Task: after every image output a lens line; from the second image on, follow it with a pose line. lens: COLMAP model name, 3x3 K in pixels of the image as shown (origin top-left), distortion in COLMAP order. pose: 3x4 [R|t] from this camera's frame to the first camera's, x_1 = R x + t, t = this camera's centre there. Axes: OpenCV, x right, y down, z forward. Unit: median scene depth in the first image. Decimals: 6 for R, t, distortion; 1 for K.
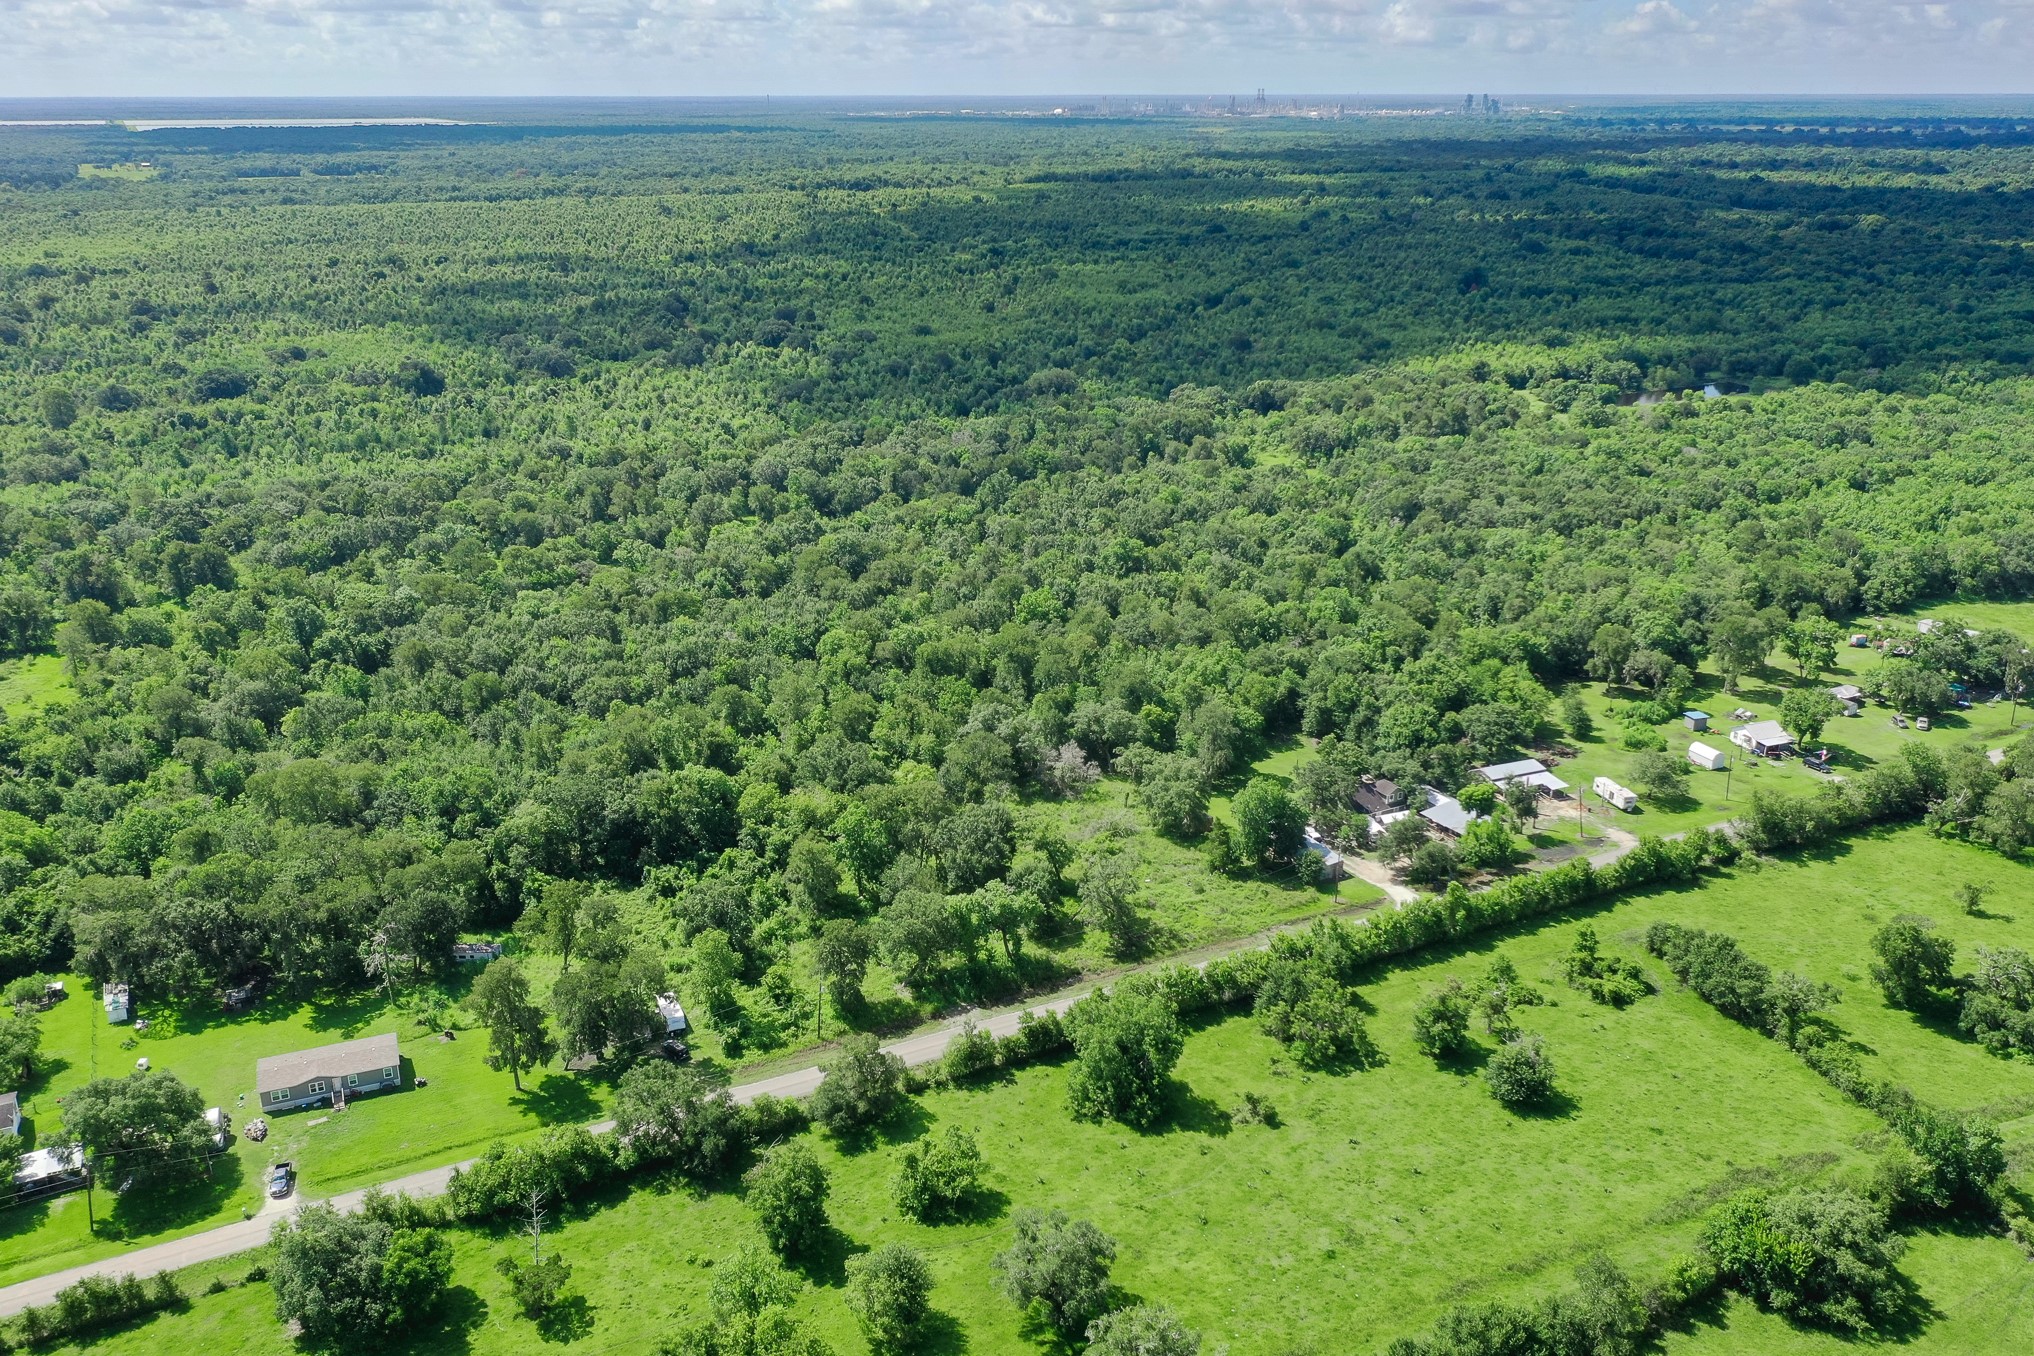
lens RADIAL K [[1656.0, 0, 1017.0], [0, 1656.0, 678.0], [0, 0, 1]] dist [0.003118, 0.008454]
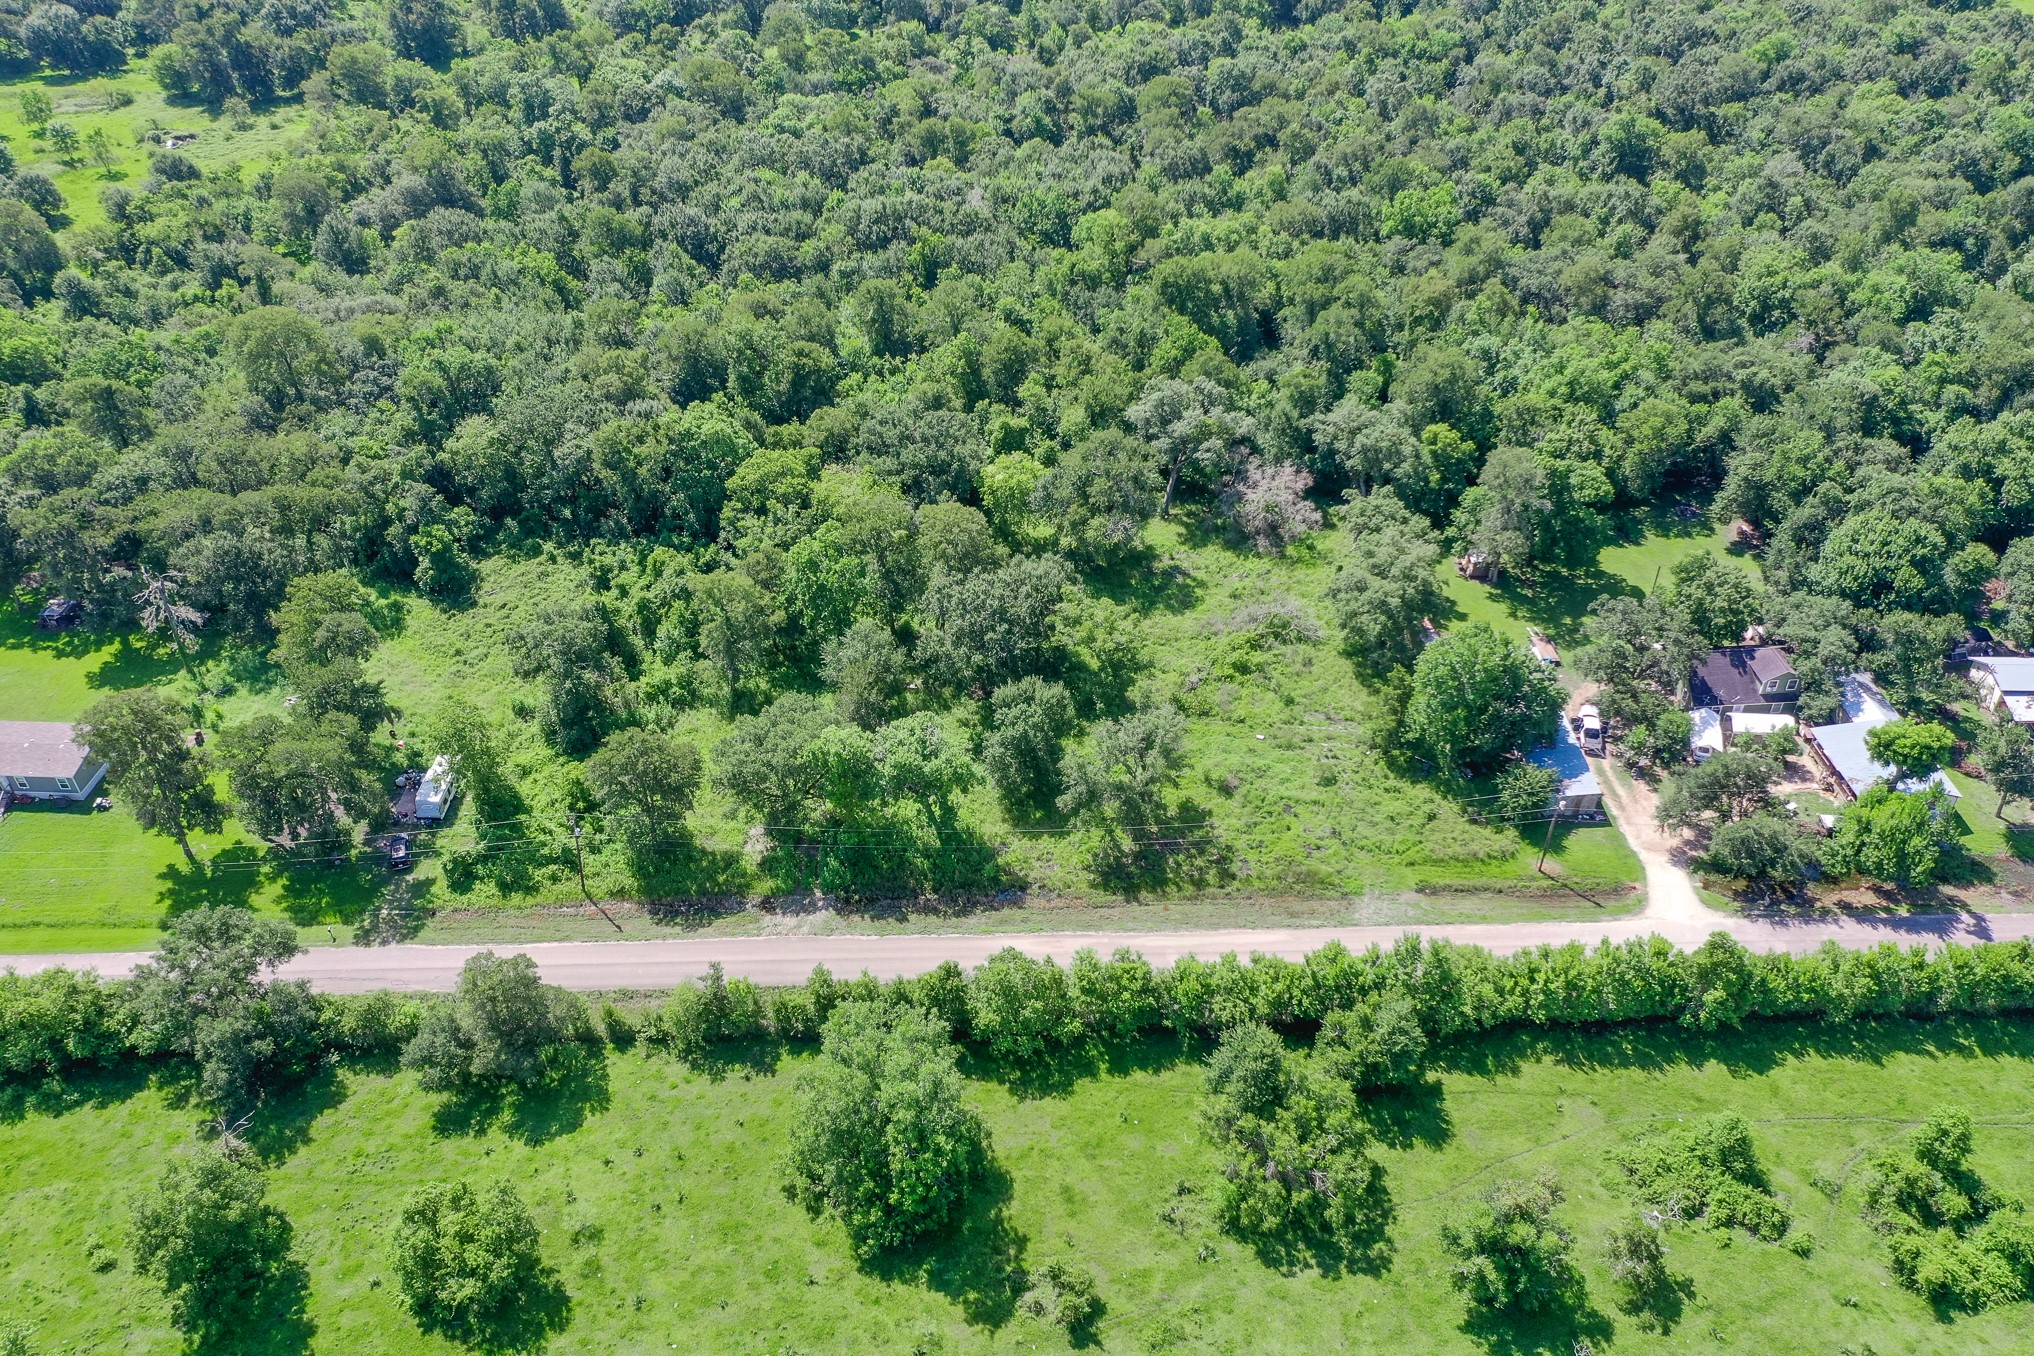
lens RADIAL K [[1604.0, 0, 1017.0], [0, 1604.0, 678.0], [0, 0, 1]] dist [0.007940, 0.005337]
pose [[0.893731, 0.256105, -0.368314, 0.204537], [-0.130883, 0.934164, 0.331974, -0.082751], [0.429086, -0.248489, 0.868411, 0.426152]]
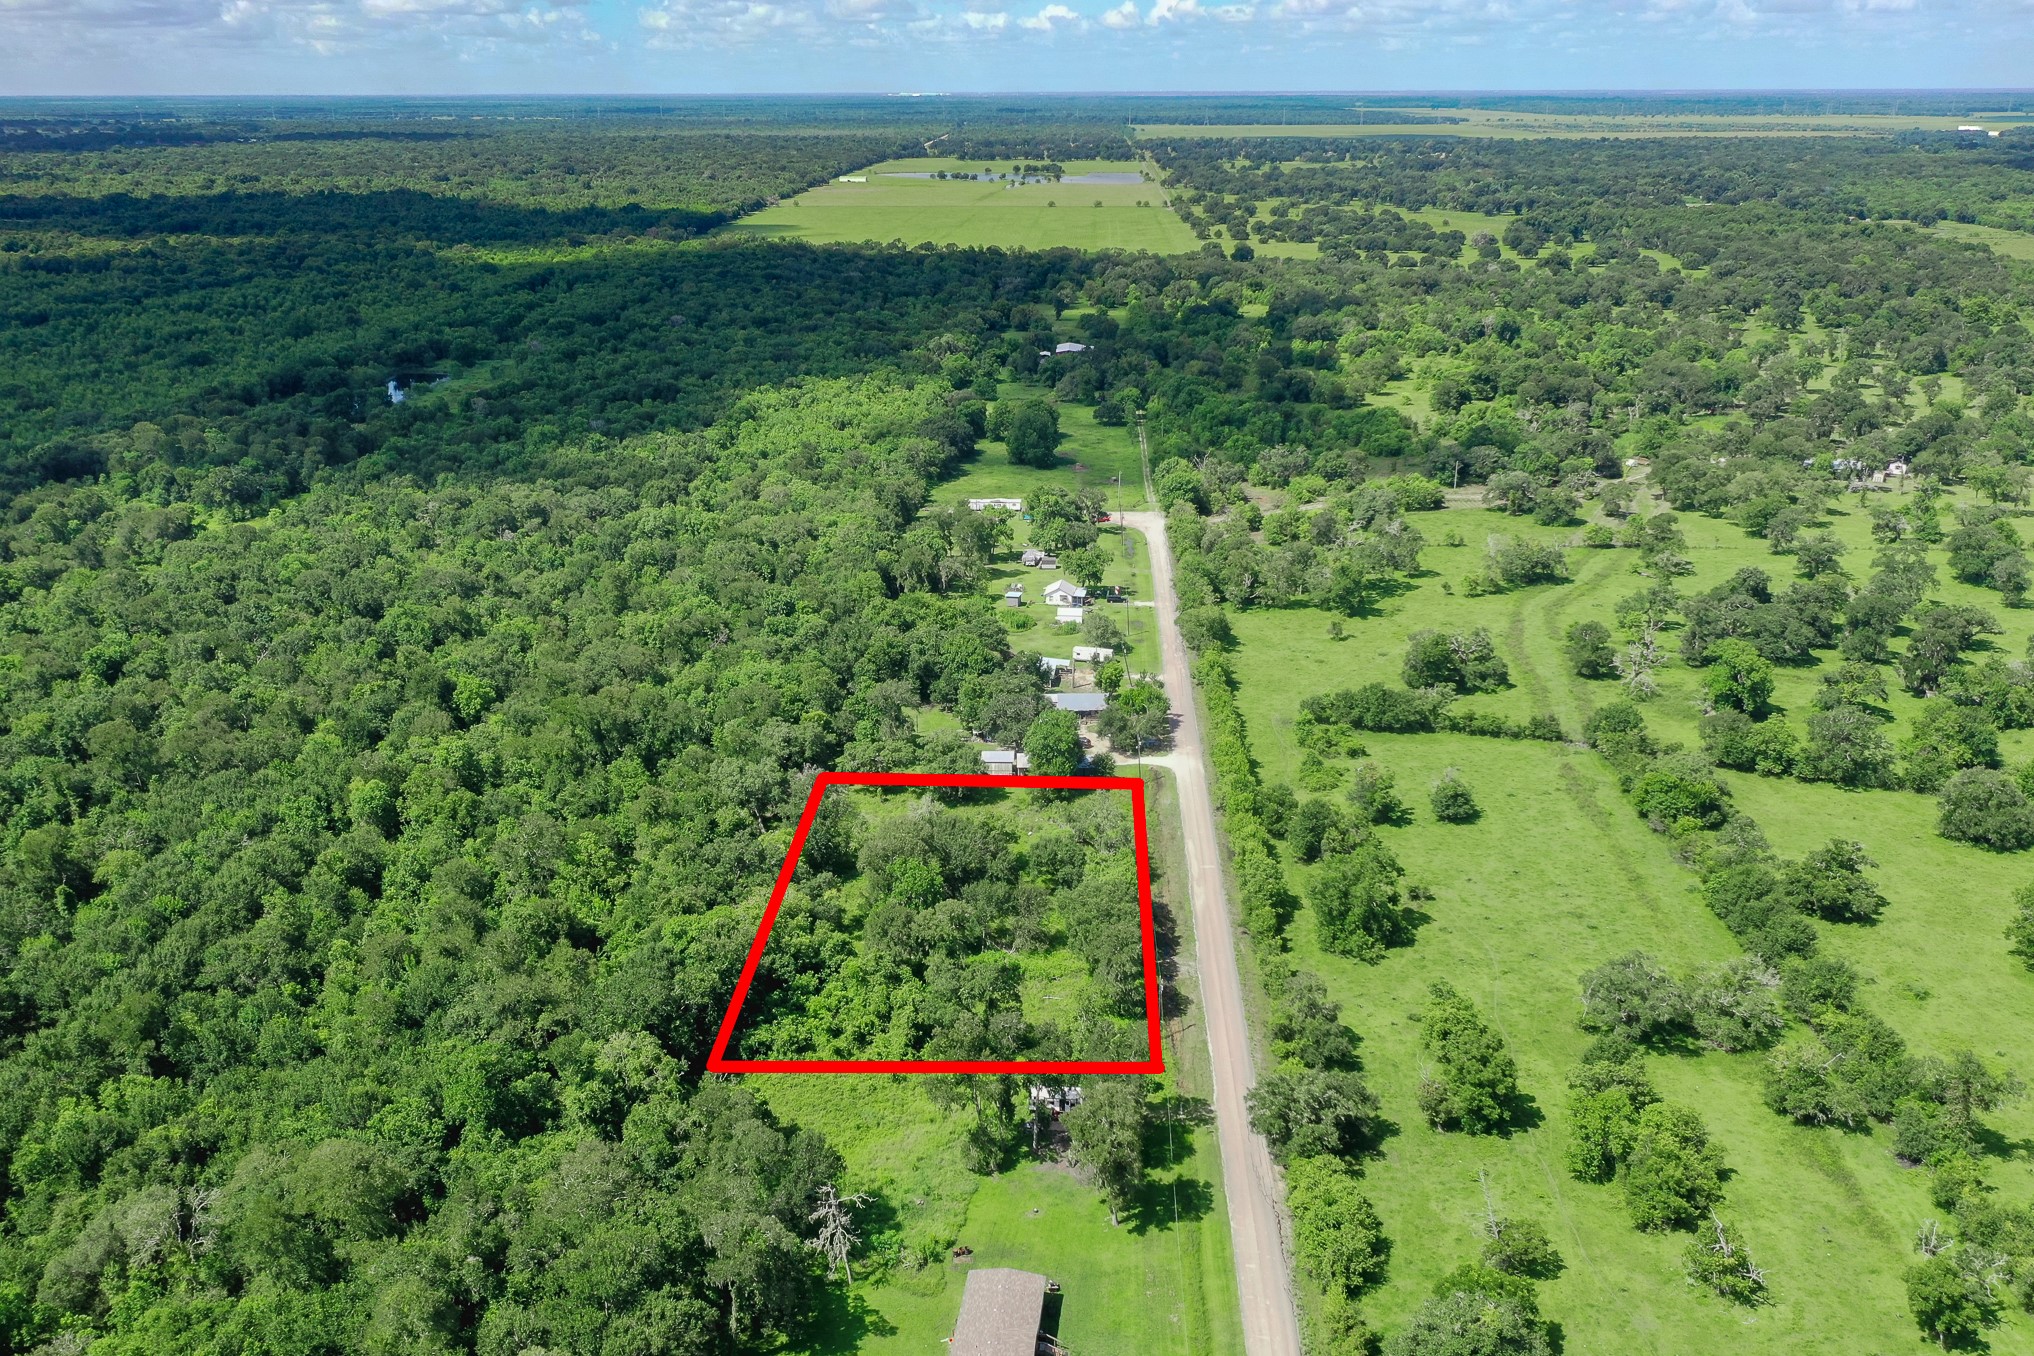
lens RADIAL K [[1638.4, 0, 1014.7], [0, 1638.4, 733.8], [0, 0, 1]] dist [0.002499, 0.001786]
pose [[0.494533, -0.321947, 0.807333, -0.721196], [0.294259, 0.936031, 0.193020, -0.136848], [-0.817832, 0.142110, 0.557634, 0.398237]]
